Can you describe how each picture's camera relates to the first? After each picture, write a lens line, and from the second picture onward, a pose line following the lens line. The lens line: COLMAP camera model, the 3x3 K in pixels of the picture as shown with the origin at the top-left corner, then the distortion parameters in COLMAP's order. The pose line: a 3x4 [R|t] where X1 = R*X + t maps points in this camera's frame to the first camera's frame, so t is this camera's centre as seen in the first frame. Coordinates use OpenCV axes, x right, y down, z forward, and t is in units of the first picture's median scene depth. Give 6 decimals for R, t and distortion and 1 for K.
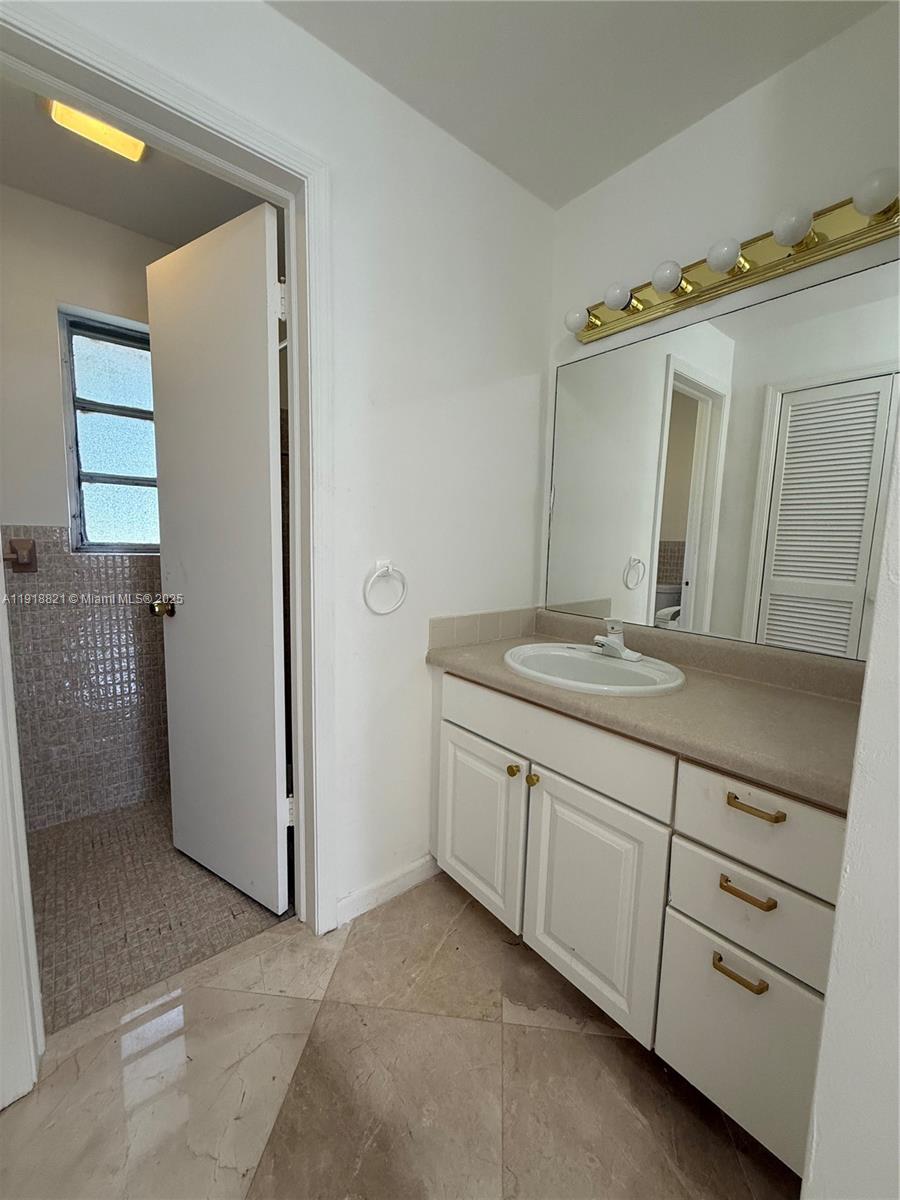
lens RADIAL K [[478.4, 0, 450.6], [0, 478.4, 595.2], [0, 0, 1]] dist [0.003093, 0.000586]
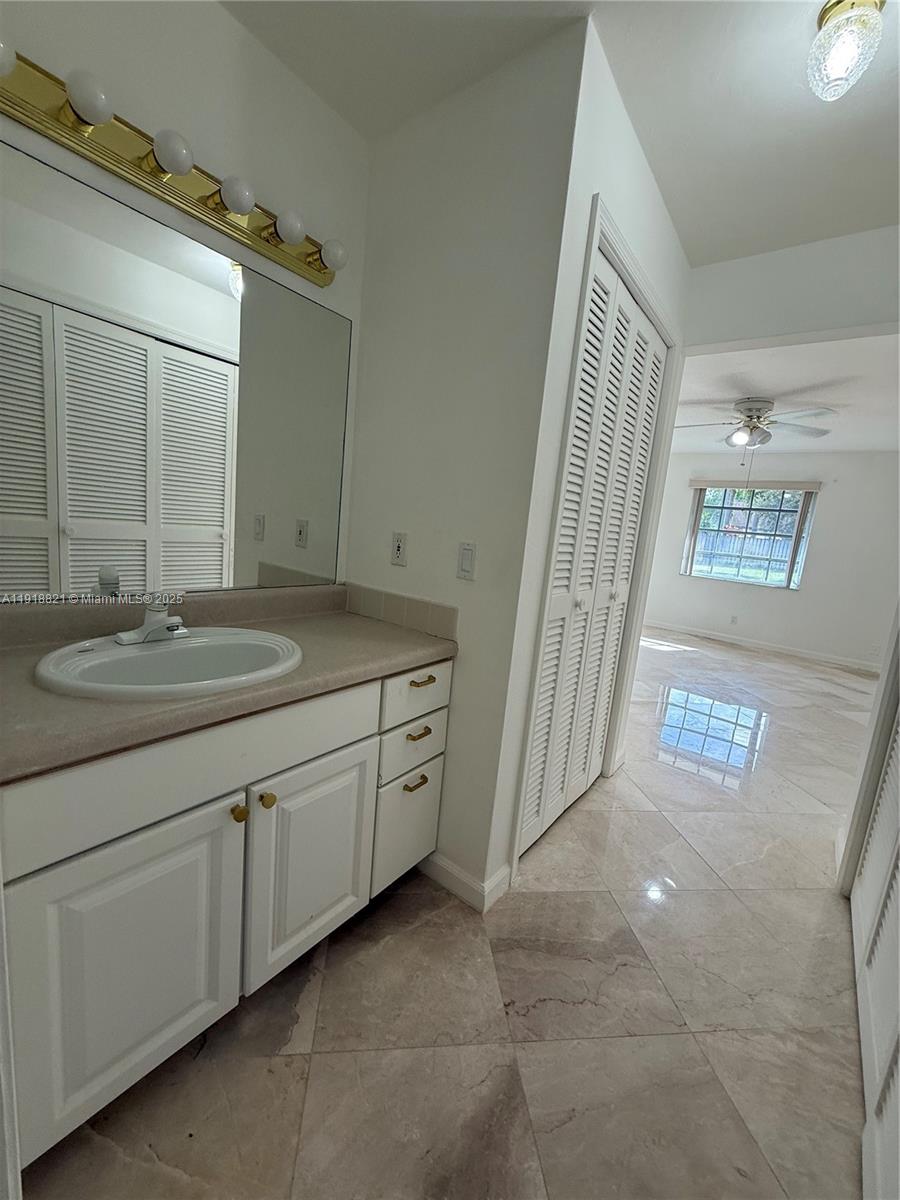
lens RADIAL K [[478.4, 0, 450.6], [0, 478.4, 595.2], [0, 0, 1]] dist [0.003093, 0.000586]
pose [[-0.217086, -0.193751, 0.956731, -0.573647], [0.012550, 0.979469, 0.201204, -0.110048], [-0.976072, 0.055686, -0.210198, 0.795435]]
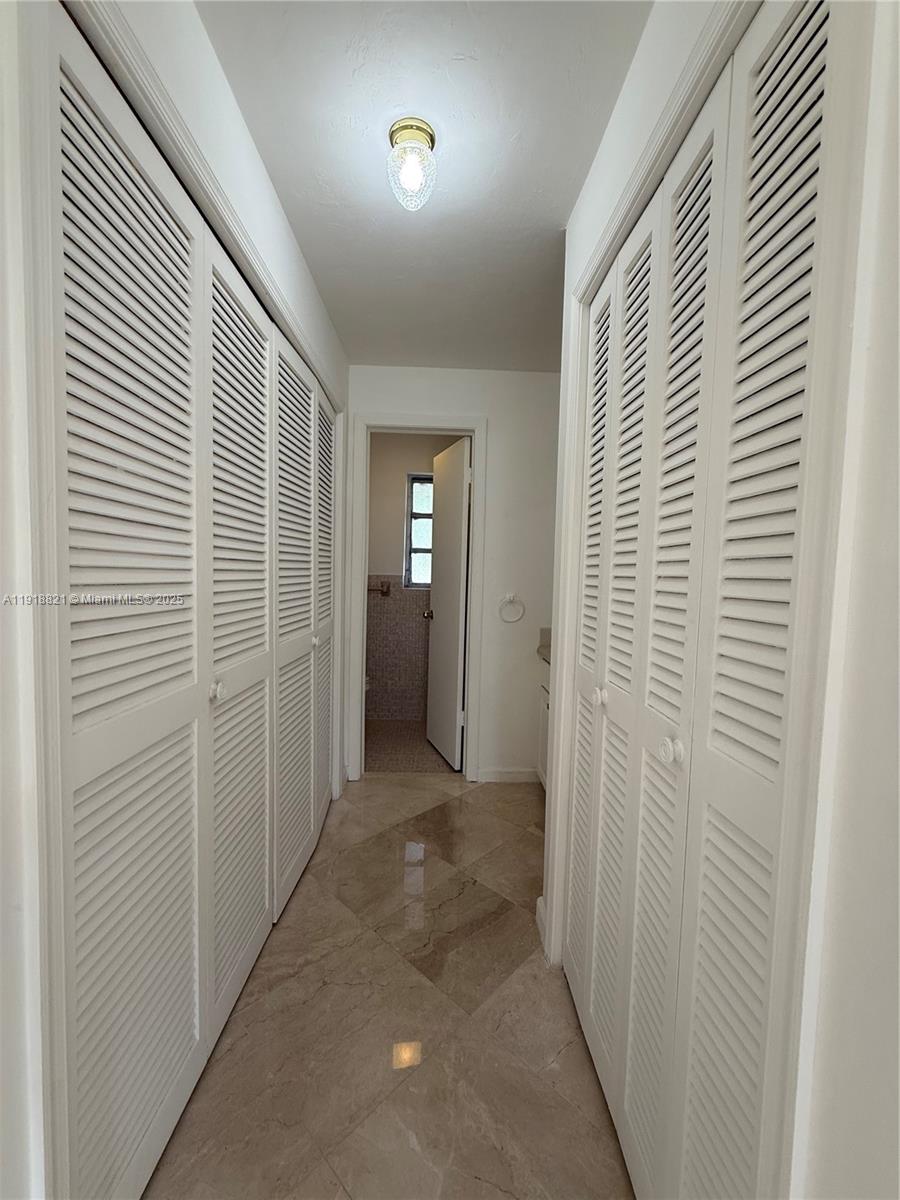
lens RADIAL K [[478.5, 0, 450.0], [0, 478.5, 600.0], [0, 0, 1]] dist [0.000437, 0.000113]
pose [[0.787273, 0.033578, -0.615690, 0.939862], [-0.080493, 0.995568, -0.048630, 0.071115], [0.611328, 0.087843, 0.786487, -0.727465]]
